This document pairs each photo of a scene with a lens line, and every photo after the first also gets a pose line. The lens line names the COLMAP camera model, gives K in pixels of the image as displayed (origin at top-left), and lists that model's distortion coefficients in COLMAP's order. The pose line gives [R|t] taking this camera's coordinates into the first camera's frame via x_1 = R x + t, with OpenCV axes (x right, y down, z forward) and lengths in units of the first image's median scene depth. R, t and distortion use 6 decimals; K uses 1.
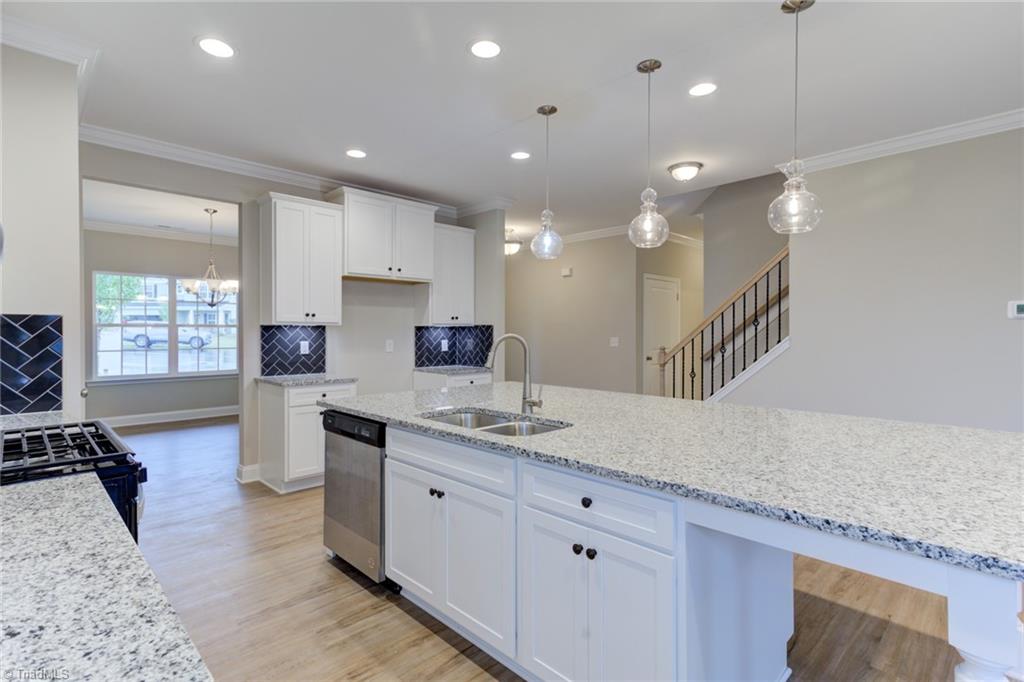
lens RADIAL K [[498.7, 0, 511.5], [0, 498.7, 332.0], [0, 0, 1]] dist [0.009565, 0.005094]
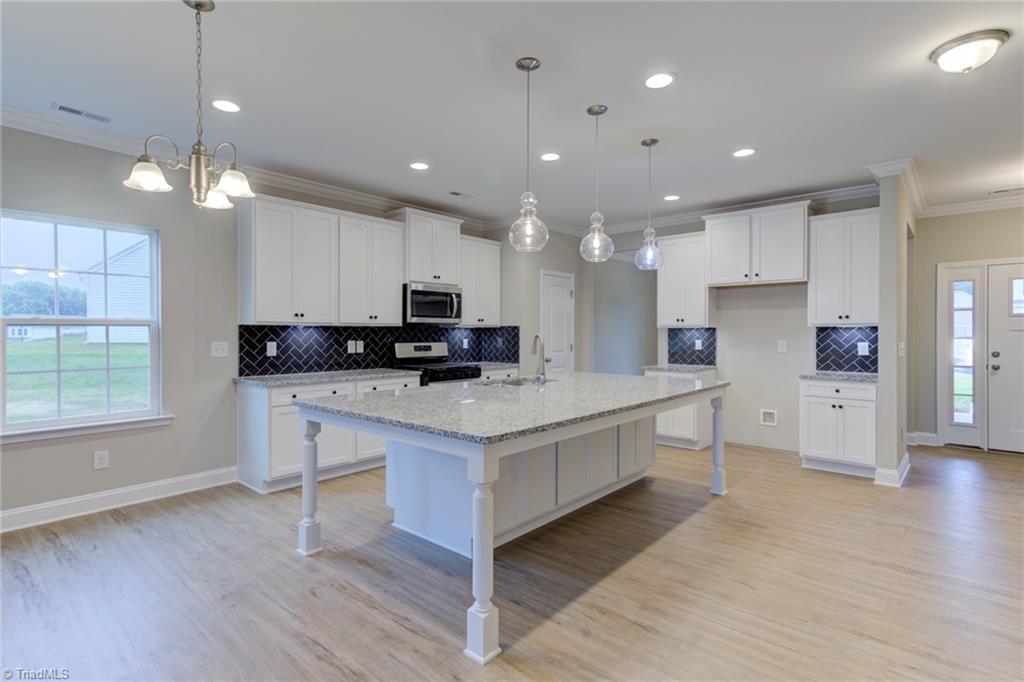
lens RADIAL K [[498.7, 0, 505.9], [0, 498.7, 328.5], [0, 0, 1]] dist [0.009565, 0.005094]
pose [[0.071480, -0.008280, -0.997408, 0.913400], [-0.001224, 0.999964, -0.008389, 0.000132], [0.997441, 0.001820, 0.071468, 0.441825]]
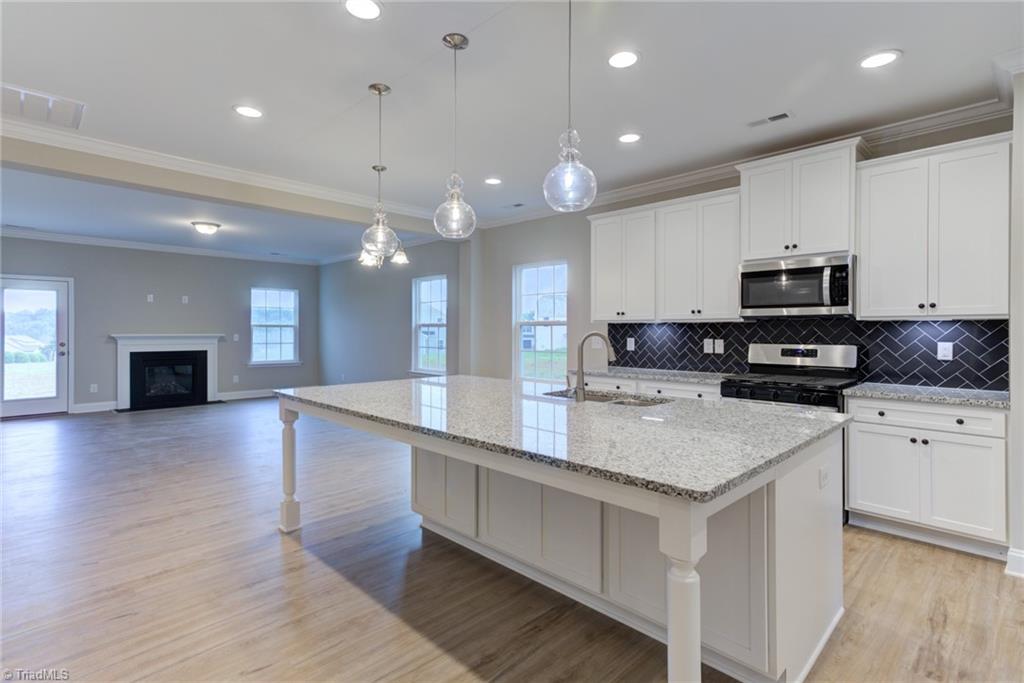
lens RADIAL K [[498.7, 0, 508.9], [0, 498.7, 334.2], [0, 0, 1]] dist [0.009565, 0.005094]
pose [[-0.999984, 0.000499, -0.005571, 0.112407], [0.000441, 0.999946, 0.010429, -0.001507], [0.005576, 0.010426, -0.999930, 1.213191]]
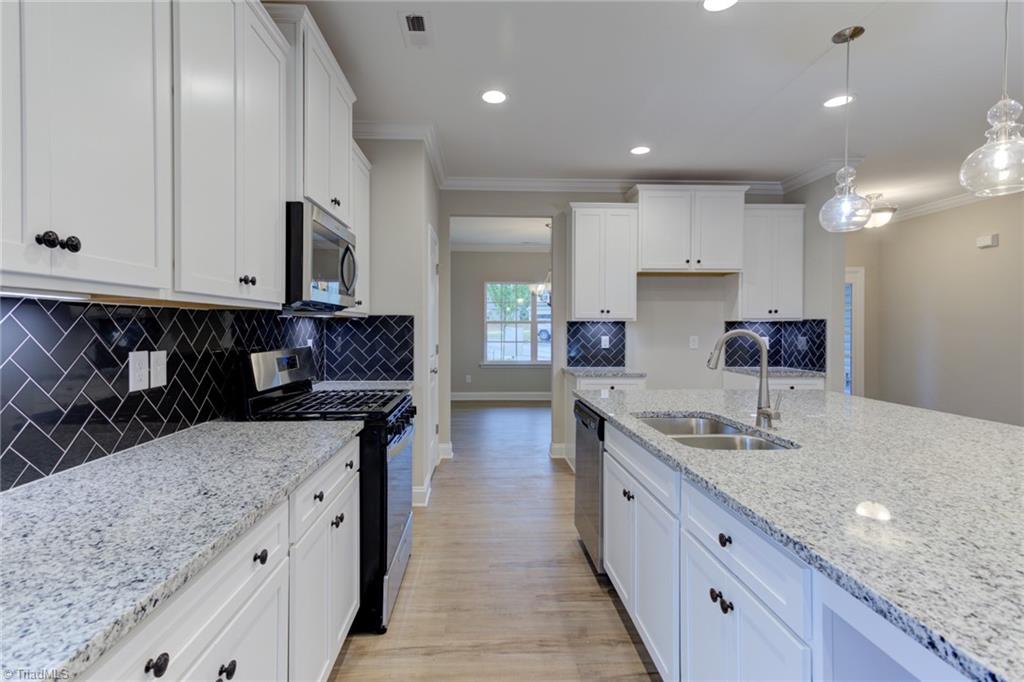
lens RADIAL K [[498.7, 0, 496.0], [0, 498.7, 327.9], [0, 0, 1]] dist [0.009565, 0.005094]
pose [[0.740565, 0.001965, -0.671982, 0.141200], [-0.002417, 0.999997, 0.000260, 0.001217], [0.671980, 0.001432, 0.740568, 0.055903]]
